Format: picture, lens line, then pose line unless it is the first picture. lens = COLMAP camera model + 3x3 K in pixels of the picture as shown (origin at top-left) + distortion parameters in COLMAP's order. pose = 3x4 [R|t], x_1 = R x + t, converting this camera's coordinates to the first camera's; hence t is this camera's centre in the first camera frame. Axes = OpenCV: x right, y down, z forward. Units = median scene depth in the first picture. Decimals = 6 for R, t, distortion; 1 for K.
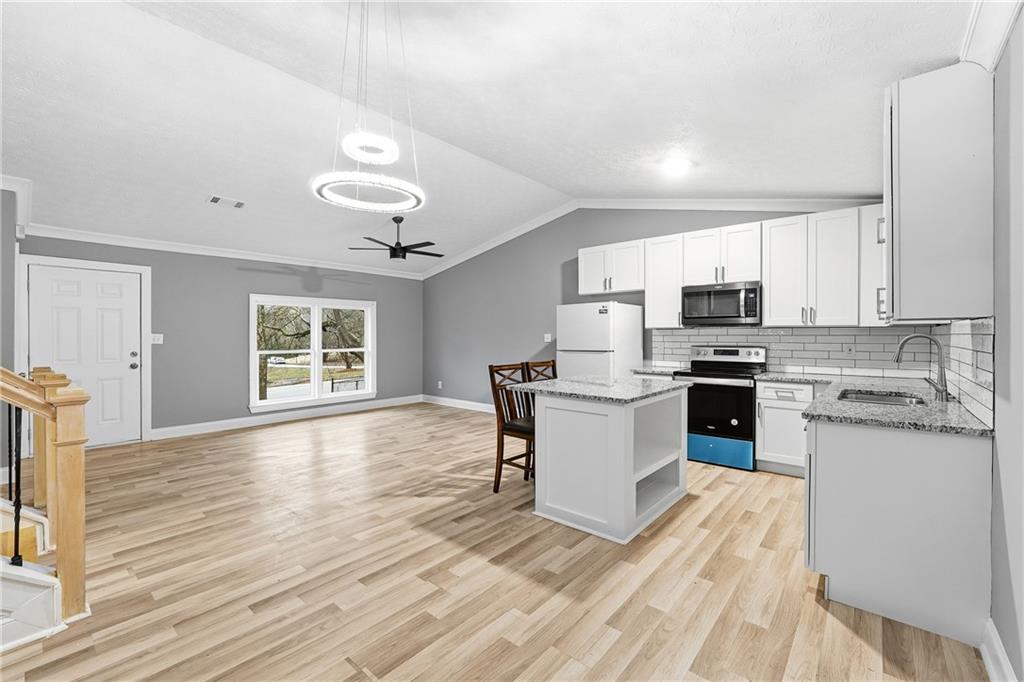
lens RADIAL K [[429.7, 0, 507.2], [0, 429.7, 337.0], [0, 0, 1]] dist [-0.010473, 0.000995]
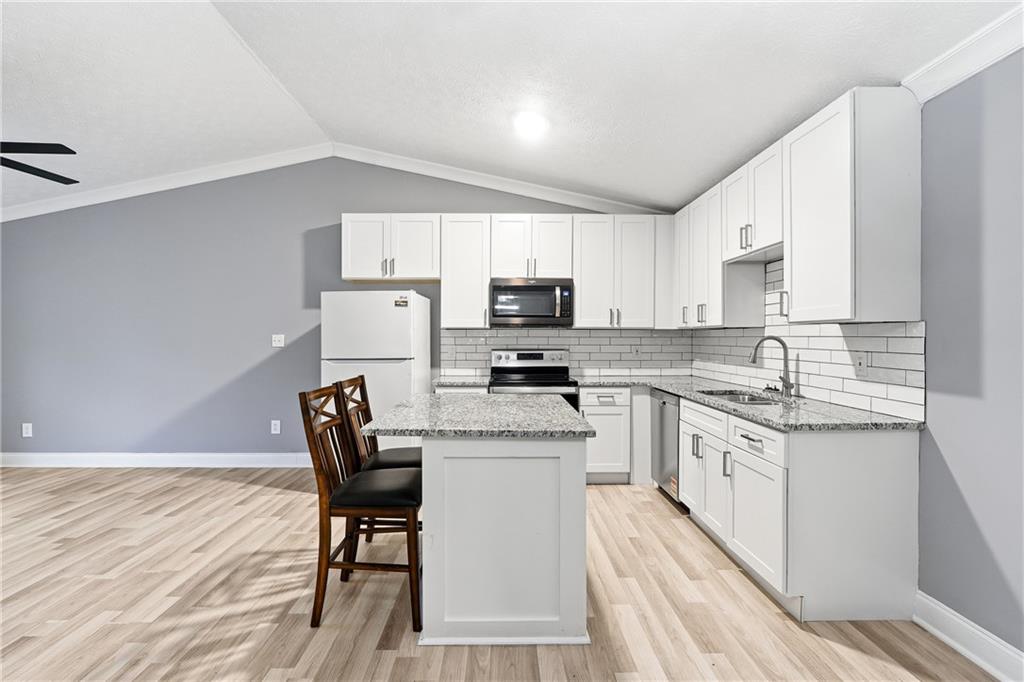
lens RADIAL K [[481.5, 0, 508.0], [0, 481.5, 338.7], [0, 0, 1]] dist [-0.007571, 0.001132]
pose [[0.743671, -0.000713, 0.668546, -0.206475], [0.000601, 1.000000, 0.000399, -0.001325], [-0.668546, 0.000105, 0.743671, 0.317154]]
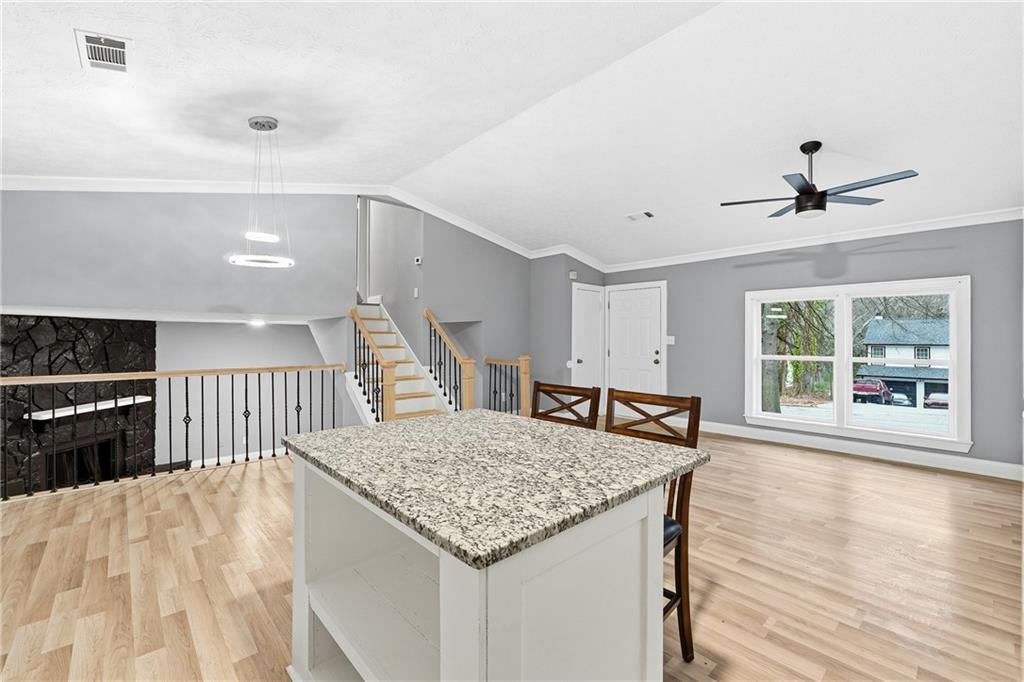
lens RADIAL K [[434.0, 0, 507.7], [0, 434.0, 336.8], [0, 0, 1]] dist [-0.003026, -0.000011]
pose [[-0.118118, 0.000126, -0.993000, 0.536156], [-0.003899, 0.999992, 0.000591, -0.005297], [0.992992, 0.003941, -0.118117, 0.858095]]
